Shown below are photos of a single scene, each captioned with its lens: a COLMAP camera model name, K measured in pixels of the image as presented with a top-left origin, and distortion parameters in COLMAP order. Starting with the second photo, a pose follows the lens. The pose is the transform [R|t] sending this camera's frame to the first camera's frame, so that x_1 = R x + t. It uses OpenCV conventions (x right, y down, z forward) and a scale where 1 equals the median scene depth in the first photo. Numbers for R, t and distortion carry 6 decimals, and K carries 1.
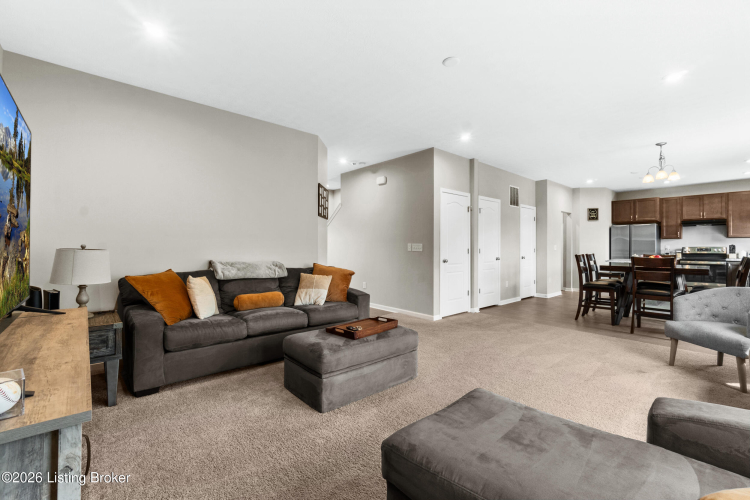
lens RADIAL K [[323.0, 0, 371.9], [0, 323.0, 246.7], [0, 0, 1]] dist [-0.002663, 0.000518]
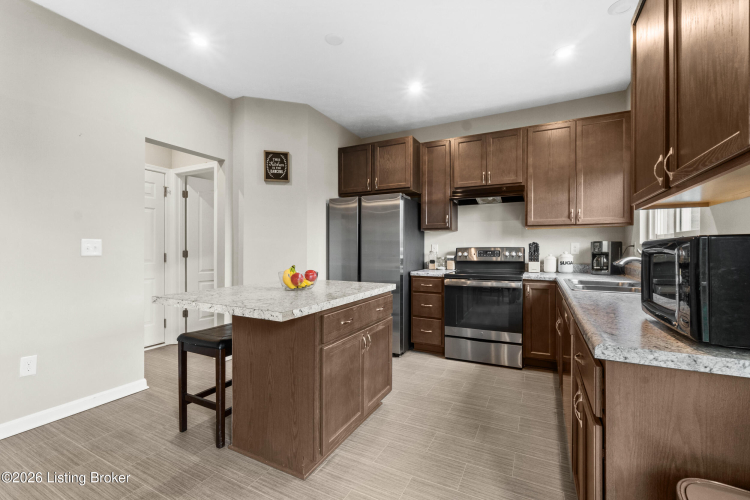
lens RADIAL K [[323.0, 0, 375.7], [0, 323.0, 253.4], [0, 0, 1]] dist [-0.002663, 0.000518]
pose [[0.933560, -0.000267, 0.358421, 0.688359], [-0.001632, 0.999986, 0.004996, 0.007032], [-0.358417, -0.005249, 0.933547, 0.603235]]
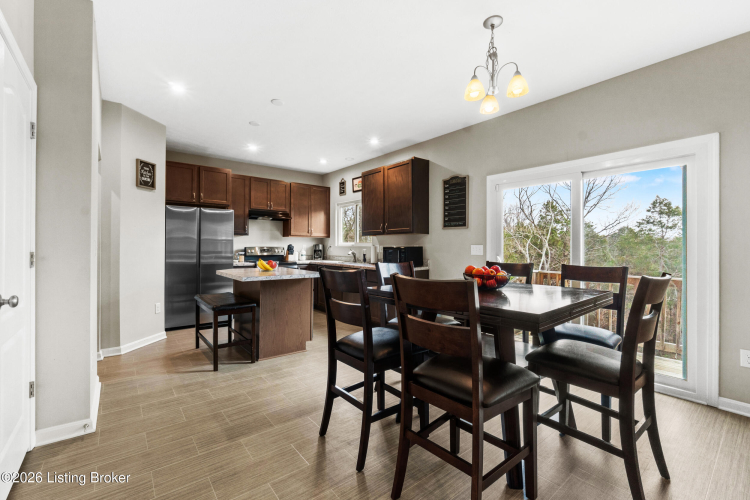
lens RADIAL K [[323.0, 0, 370.8], [0, 323.0, 245.5], [0, 0, 1]] dist [-0.002663, 0.000518]
pose [[0.046437, 0.007913, 0.998890, 0.258208], [-0.000686, 0.999969, -0.007890, 0.002940], [-0.998921, -0.000318, 0.046441, 0.694299]]
